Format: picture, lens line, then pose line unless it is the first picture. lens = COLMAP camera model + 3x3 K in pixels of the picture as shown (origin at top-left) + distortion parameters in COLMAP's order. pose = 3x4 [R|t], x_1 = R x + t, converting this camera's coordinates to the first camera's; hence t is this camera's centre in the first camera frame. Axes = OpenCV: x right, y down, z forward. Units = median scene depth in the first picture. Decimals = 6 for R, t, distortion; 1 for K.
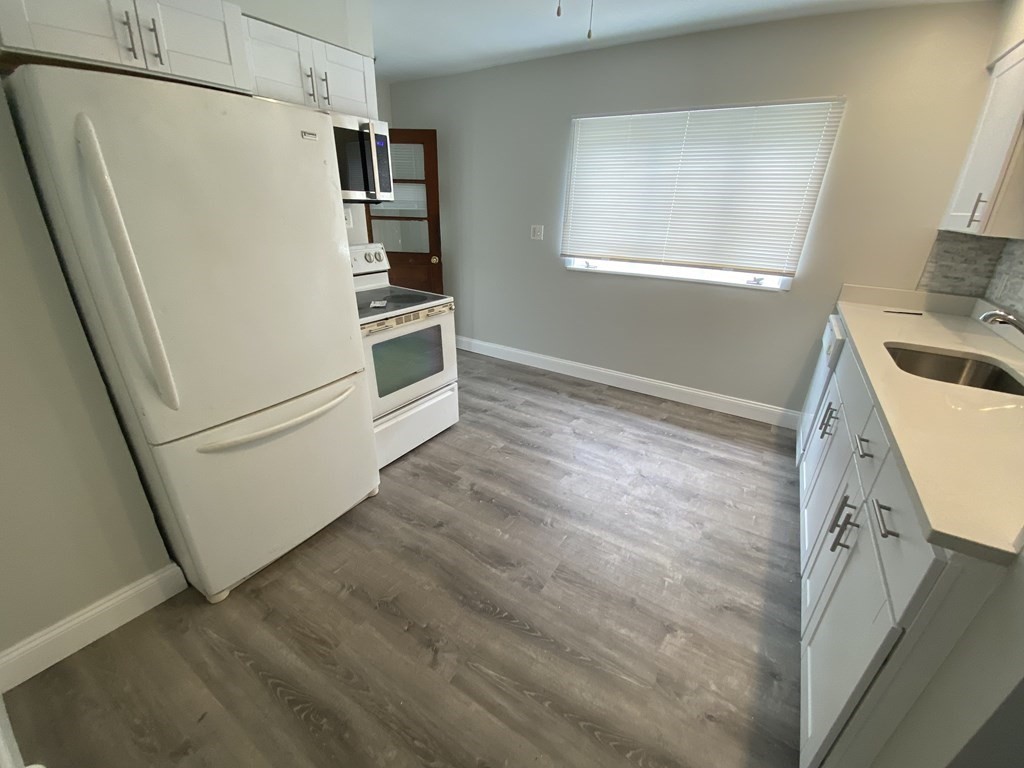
lens RADIAL K [[416.5, 0, 510.7], [0, 416.5, 382.8], [0, 0, 1]] dist [-0.015674, -0.000631]
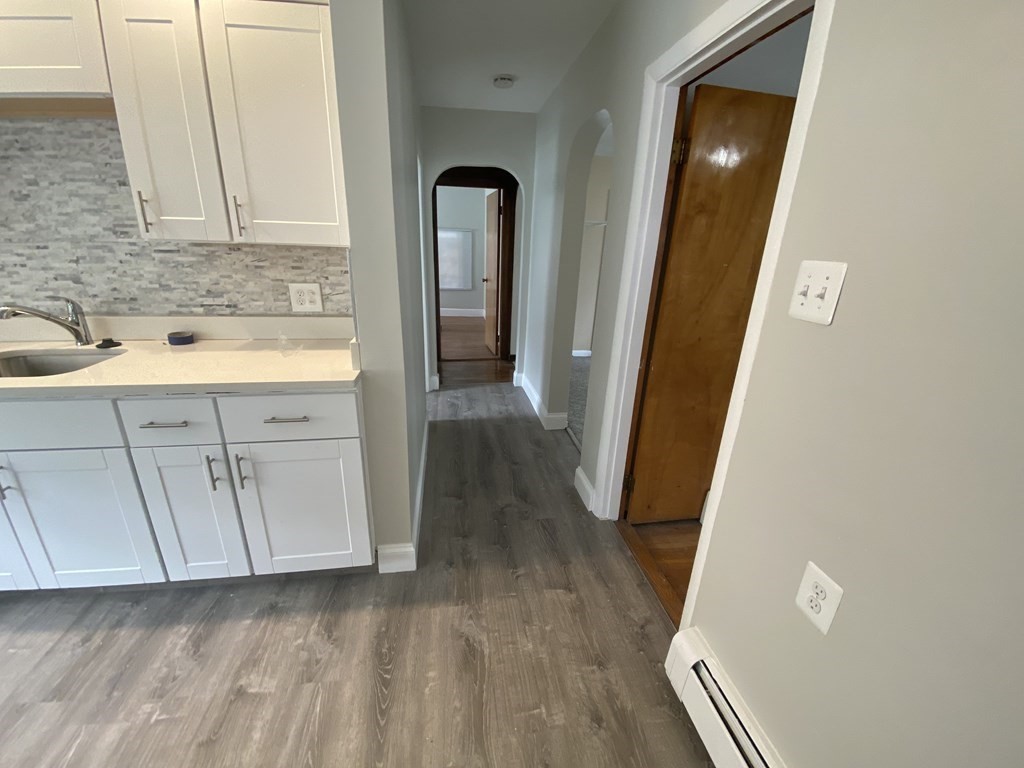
lens RADIAL K [[416.5, 0, 501.9], [0, 416.5, 386.4], [0, 0, 1]] dist [-0.015674, -0.000631]
pose [[-0.643015, -0.294336, 0.707035, -0.423541], [0.261078, 0.783654, 0.563671, -0.275884], [-0.719979, 0.547040, -0.427056, 0.656201]]
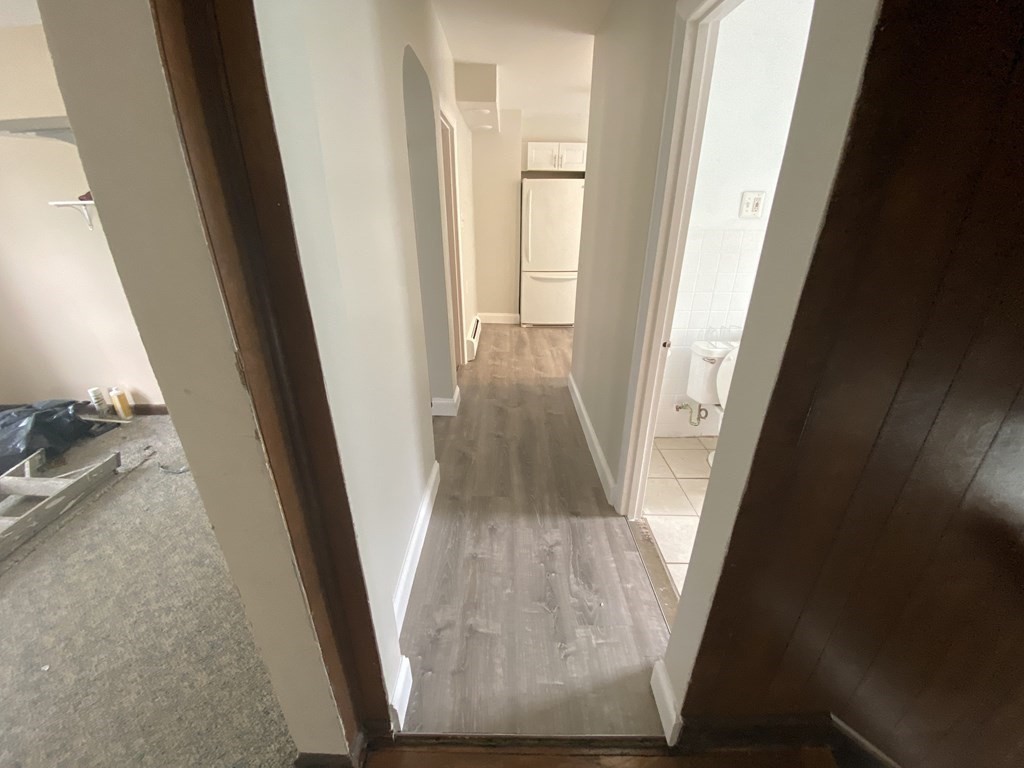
lens RADIAL K [[416.5, 0, 506.5], [0, 416.5, 387.0], [0, 0, 1]] dist [-0.015674, -0.000631]
pose [[0.541035, 0.295132, -0.787514, 2.323090], [-0.323078, 0.937487, 0.129377, 0.638124], [0.776467, 0.184431, 0.602564, -1.234312]]
